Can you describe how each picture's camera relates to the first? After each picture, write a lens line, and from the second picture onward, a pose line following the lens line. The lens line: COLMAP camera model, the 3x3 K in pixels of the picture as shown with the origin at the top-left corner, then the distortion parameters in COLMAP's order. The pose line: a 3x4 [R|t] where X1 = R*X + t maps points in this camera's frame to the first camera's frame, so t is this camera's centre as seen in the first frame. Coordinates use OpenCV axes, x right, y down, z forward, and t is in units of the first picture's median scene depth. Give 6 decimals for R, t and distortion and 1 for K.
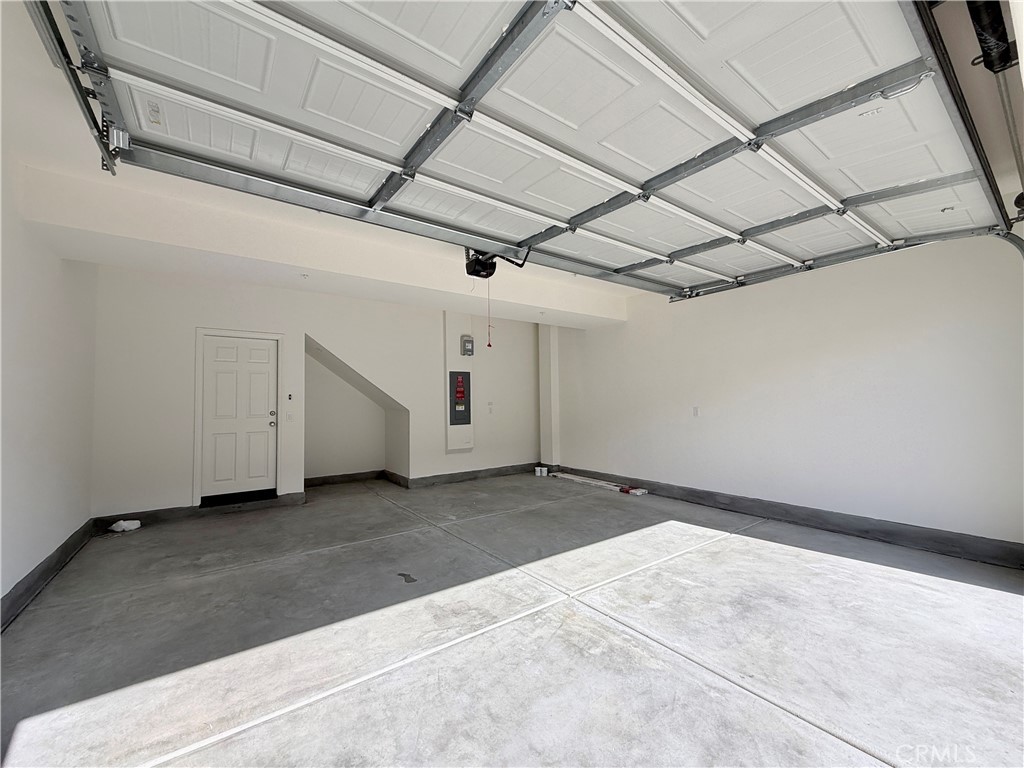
lens RADIAL K [[408.0, 0, 509.2], [0, 408.0, 386.1], [0, 0, 1]] dist [0.000762, 0.000126]
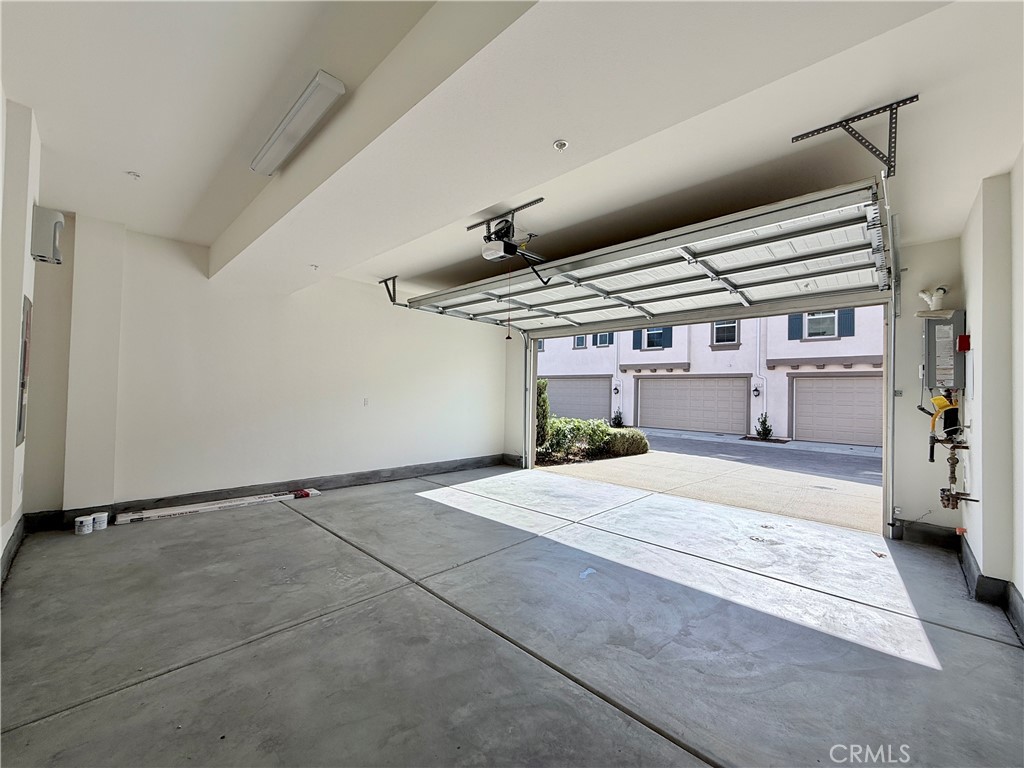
lens RADIAL K [[408.0, 0, 509.2], [0, 408.0, 386.1], [0, 0, 1]] dist [0.000762, 0.000126]
pose [[-0.176375, 0.028359, 0.983914, -1.010841], [-0.062030, 0.997278, -0.039863, 0.054896], [-0.982367, -0.068063, -0.174136, 1.161786]]
